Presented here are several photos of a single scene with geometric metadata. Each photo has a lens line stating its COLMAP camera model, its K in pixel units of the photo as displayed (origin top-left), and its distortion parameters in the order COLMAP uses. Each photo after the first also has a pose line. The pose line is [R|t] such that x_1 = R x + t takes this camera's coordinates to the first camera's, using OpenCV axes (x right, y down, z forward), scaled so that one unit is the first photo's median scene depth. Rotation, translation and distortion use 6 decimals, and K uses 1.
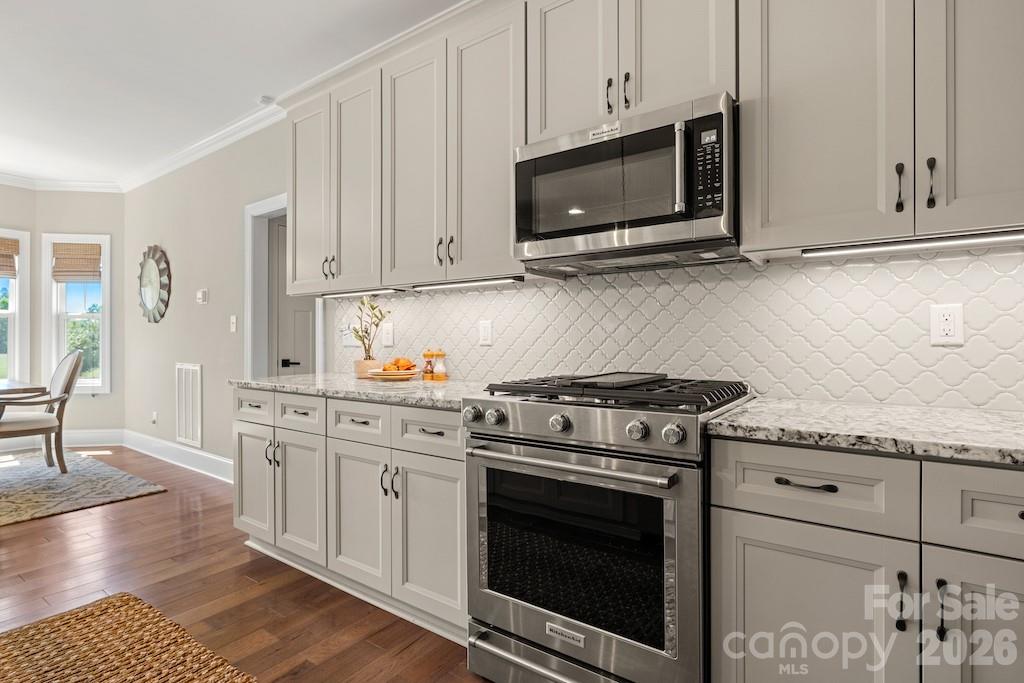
lens RADIAL K [[463.0, 0, 509.7], [0, 463.0, 339.3], [0, 0, 1]] dist [-0.010906, -0.000206]
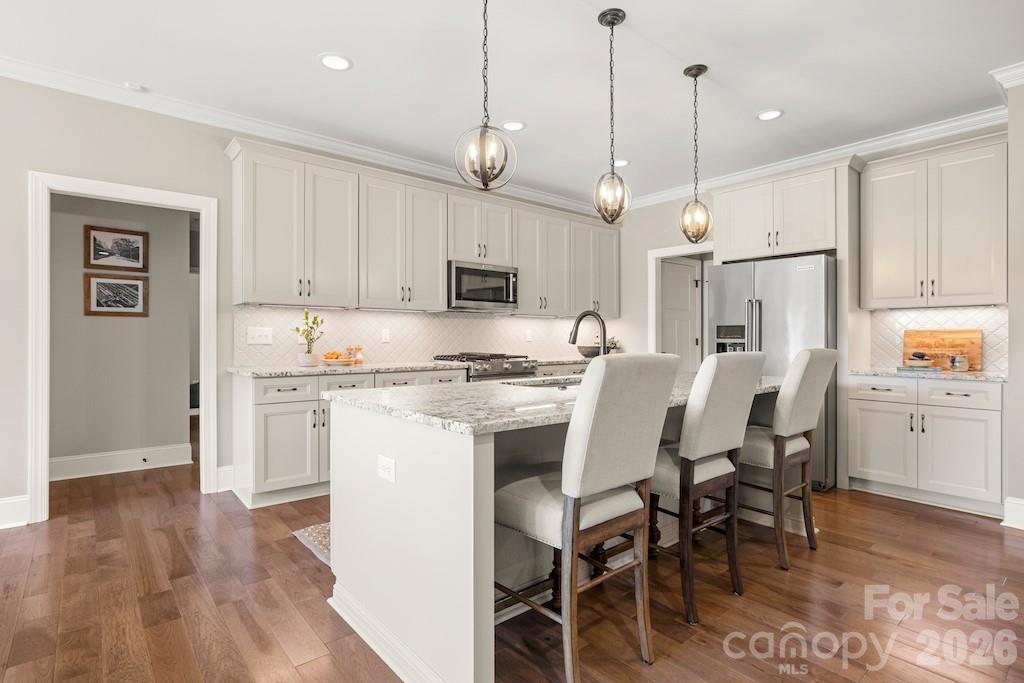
lens RADIAL K [[508.9, 0, 511.2], [0, 508.9, 340.1], [0, 0, 1]] dist [0.004239, -0.000072]
pose [[0.302351, 0.004459, 0.953186, -1.785719], [-0.007536, 0.999969, -0.002287, 0.002533], [-0.953167, -0.006492, 0.302375, -0.058320]]
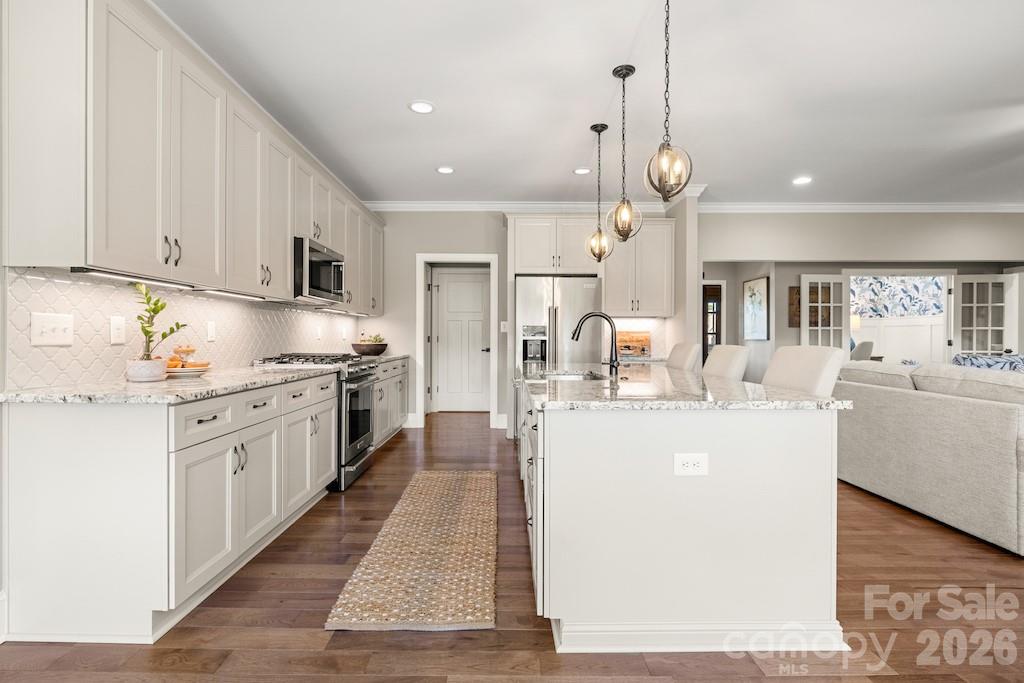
lens RADIAL K [[480.5, 0, 504.6], [0, 480.5, 340.9], [0, 0, 1]] dist [-0.001565, 0.000217]
pose [[-0.538942, 0.000061, 0.842343, -1.560338], [-0.002019, 0.999997, -0.001365, 0.010606], [-0.842340, -0.002437, -0.538941, 1.036843]]
